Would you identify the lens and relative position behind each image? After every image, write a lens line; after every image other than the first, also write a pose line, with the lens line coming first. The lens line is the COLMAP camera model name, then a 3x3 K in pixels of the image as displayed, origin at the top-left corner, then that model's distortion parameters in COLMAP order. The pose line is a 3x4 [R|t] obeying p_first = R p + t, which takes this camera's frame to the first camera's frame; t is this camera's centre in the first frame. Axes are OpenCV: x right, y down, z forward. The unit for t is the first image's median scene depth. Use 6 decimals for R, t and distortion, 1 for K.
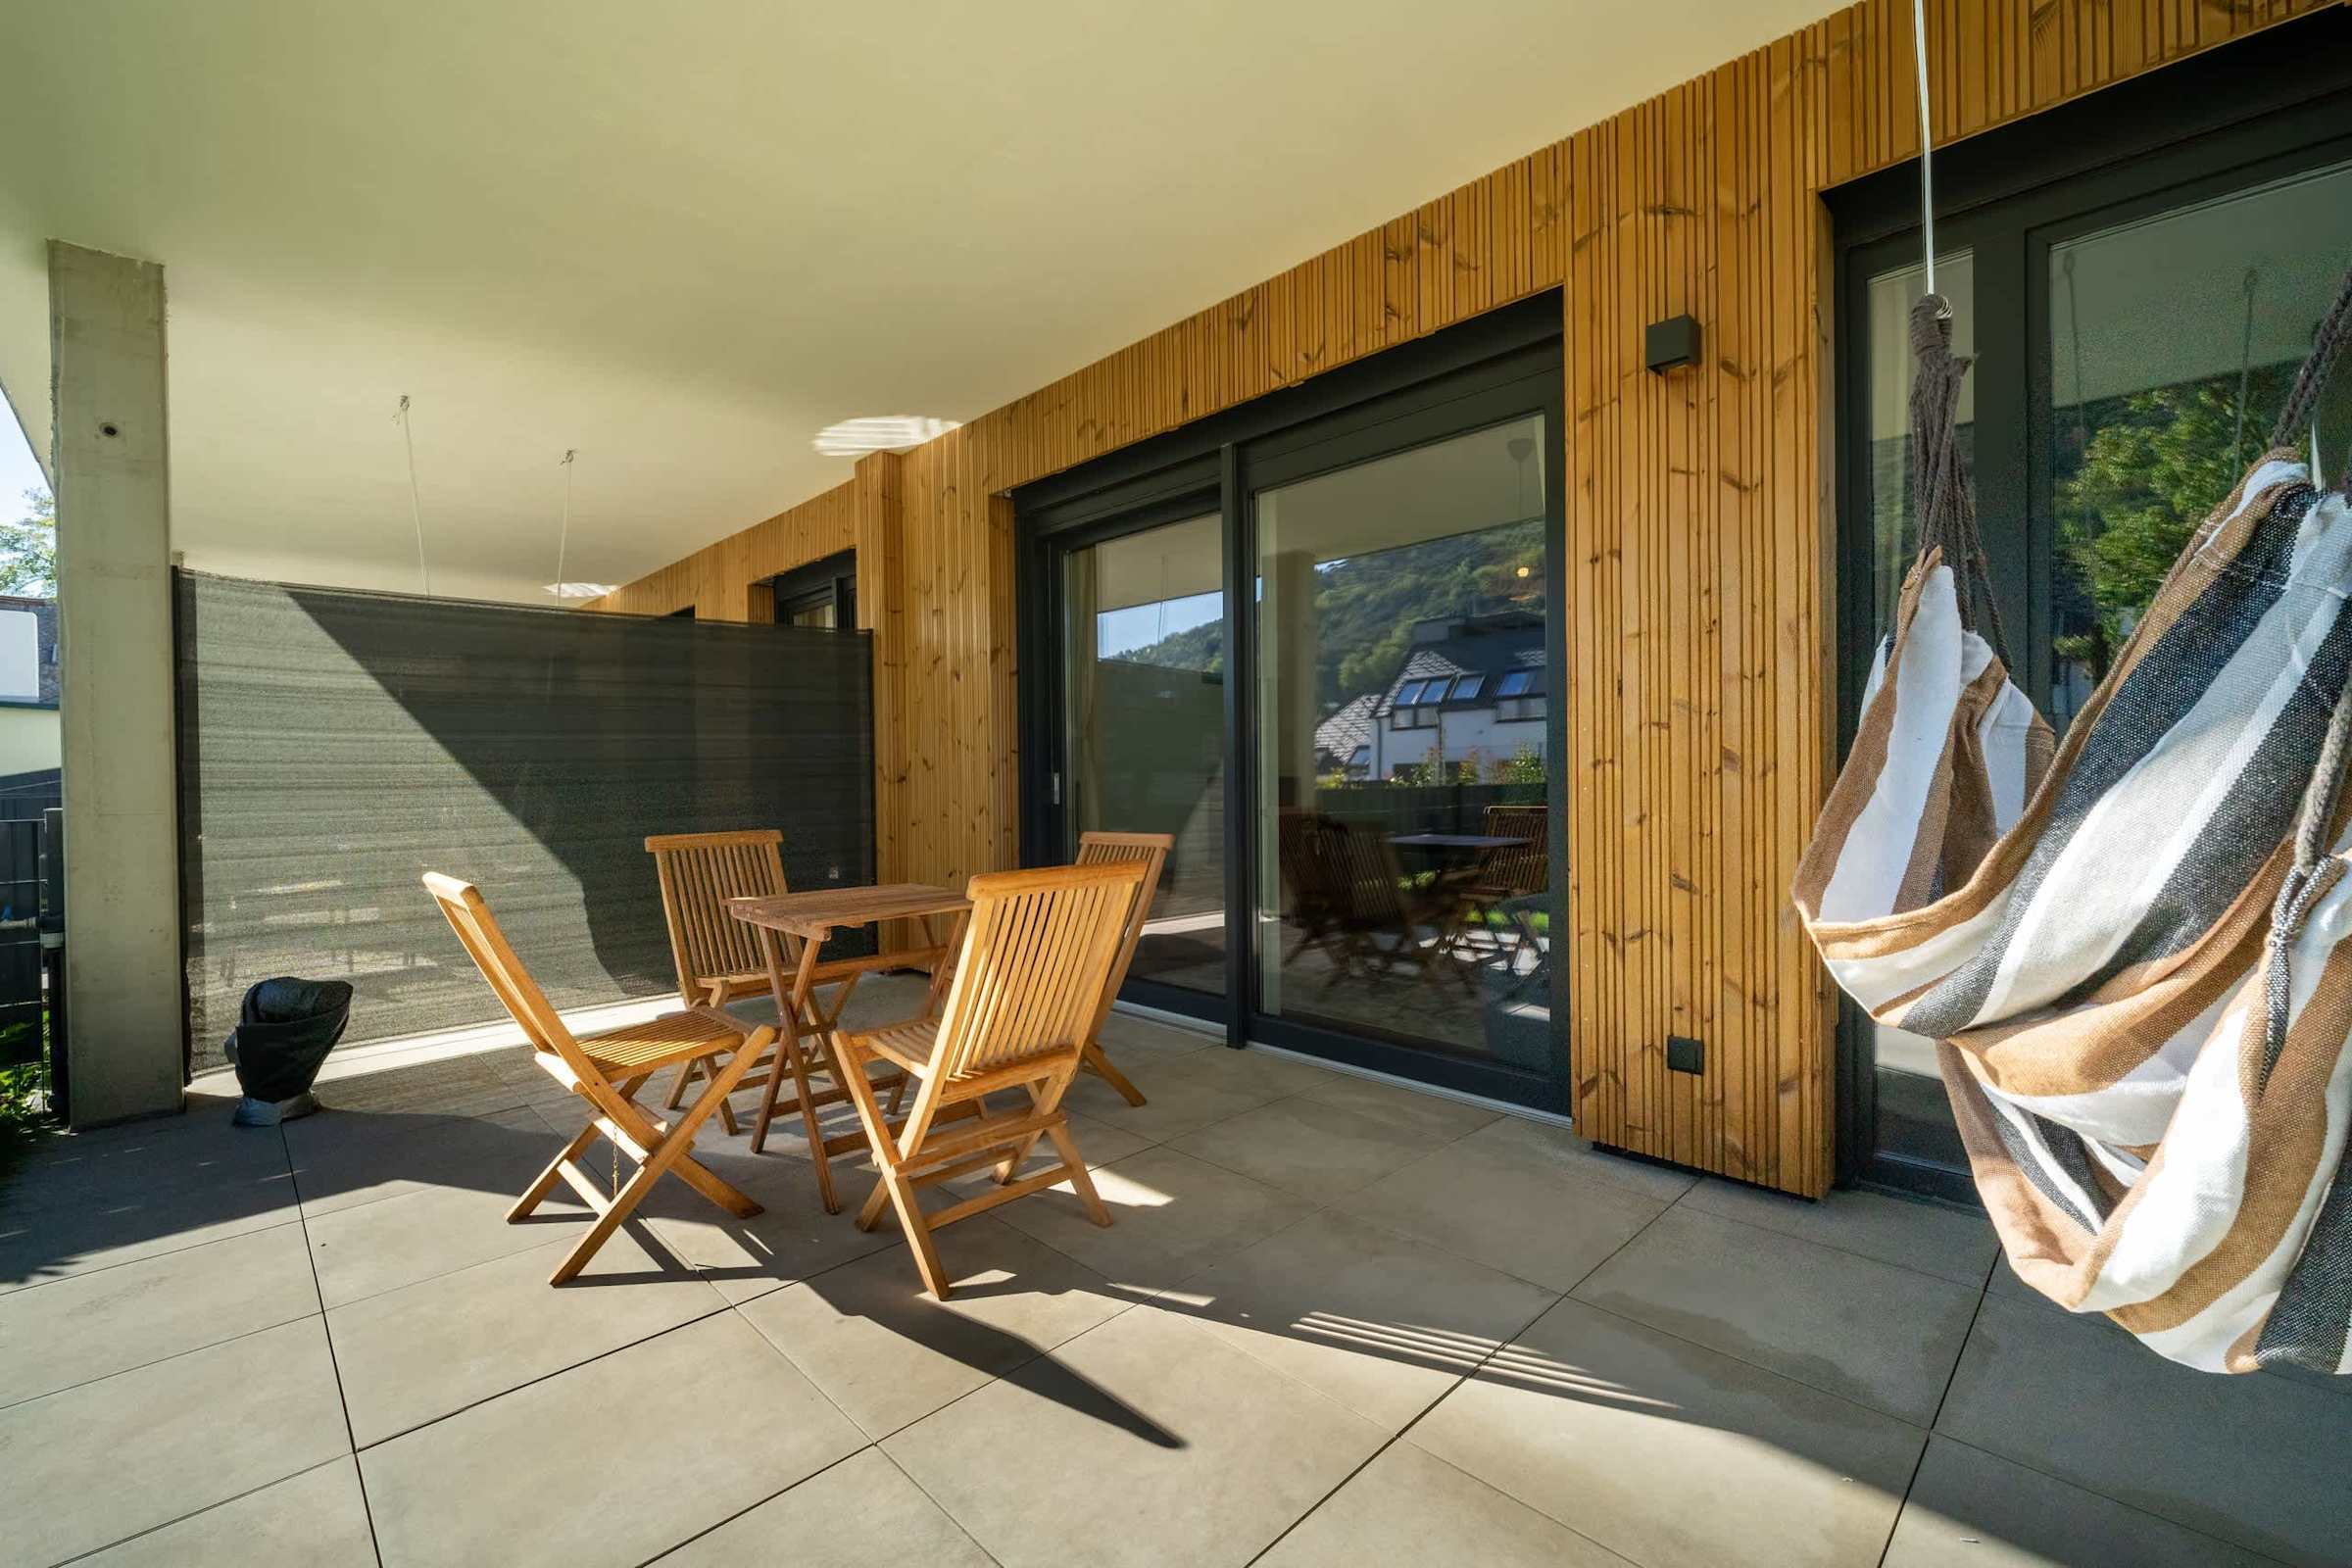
lens RADIAL K [[990.6, 0, 1175.7], [0, 990.6, 791.8], [0, 0, 1]] dist [-0.002607, 0.003559]
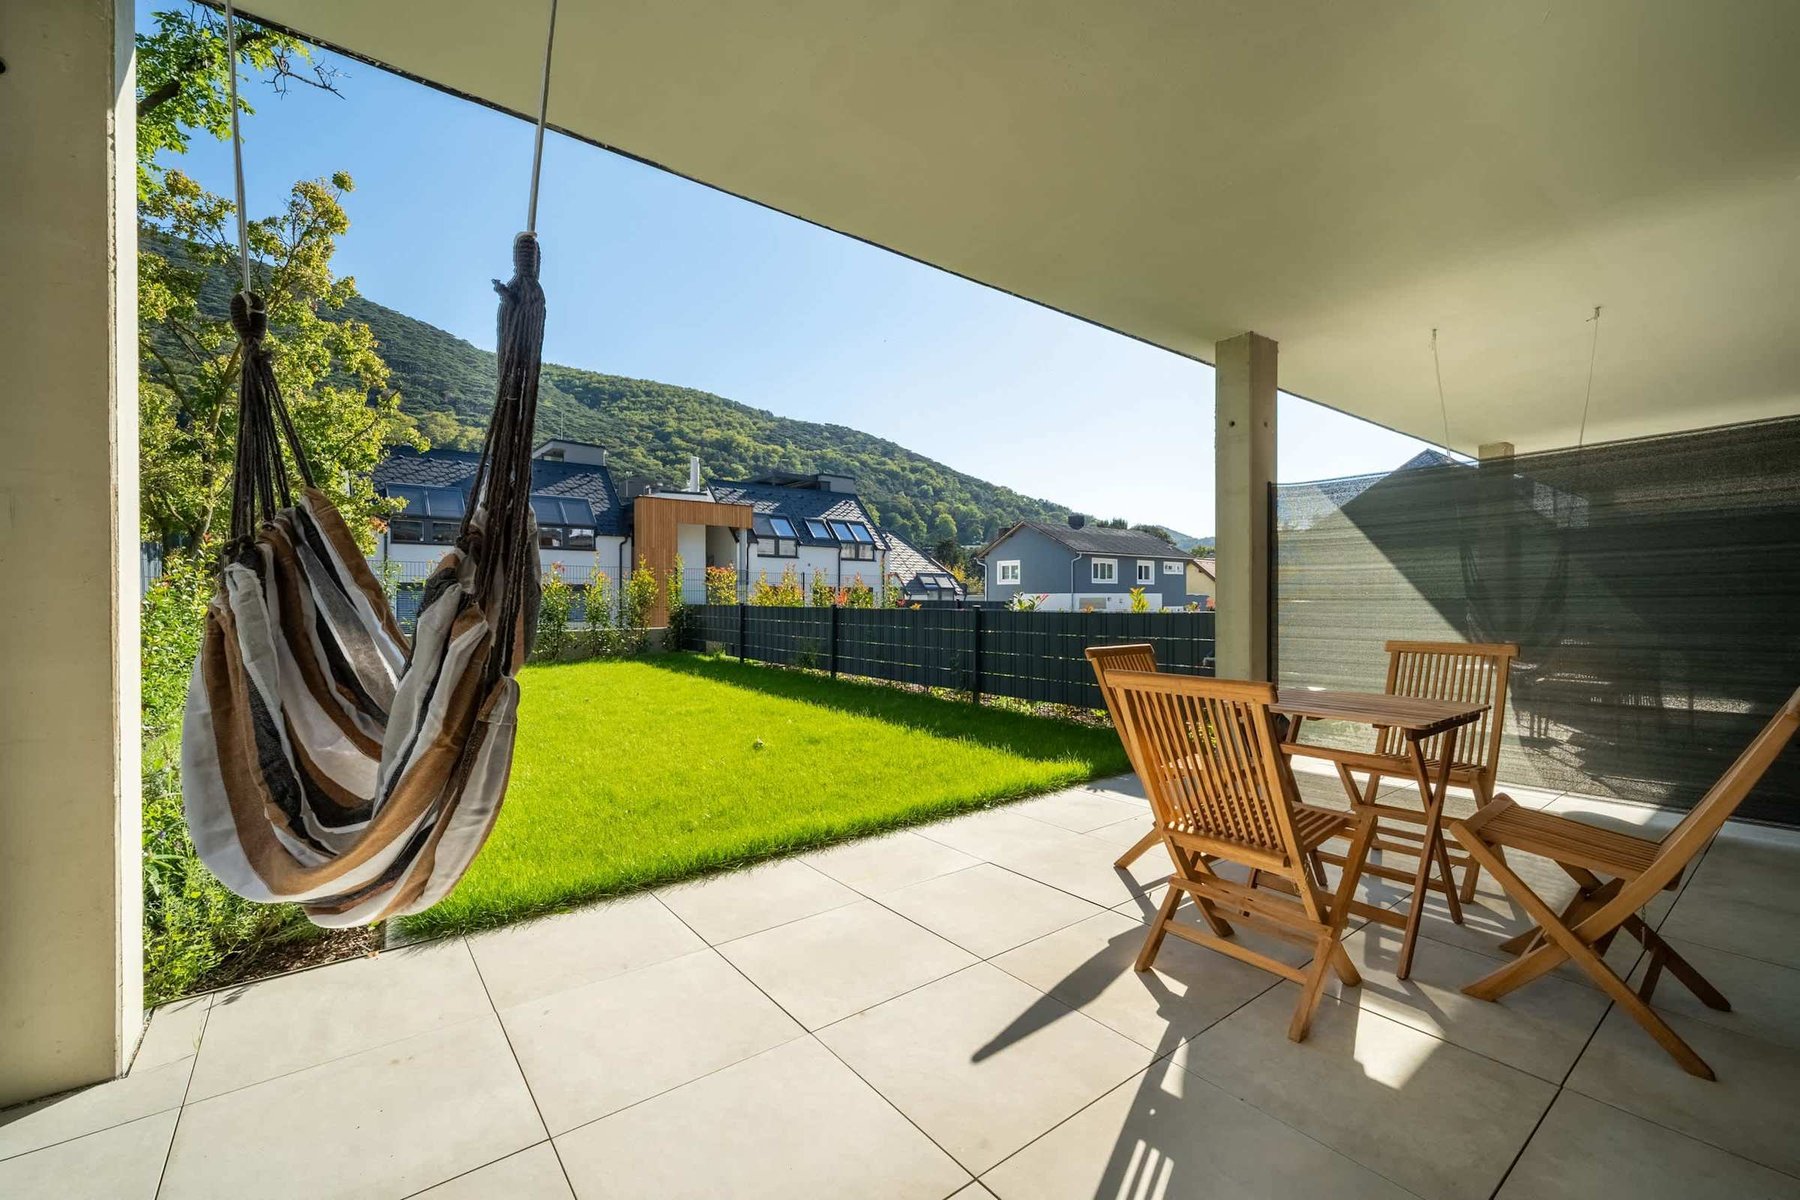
lens RADIAL K [[744.0, 0, 902.0], [0, 744.0, 605.5], [0, 0, 1]] dist [0.000296, -0.000132]
pose [[-0.121220, 0.017375, -0.992474, 0.822683], [-0.017242, 0.999659, 0.019606, -0.010639], [0.992476, 0.019489, -0.120879, 0.785299]]
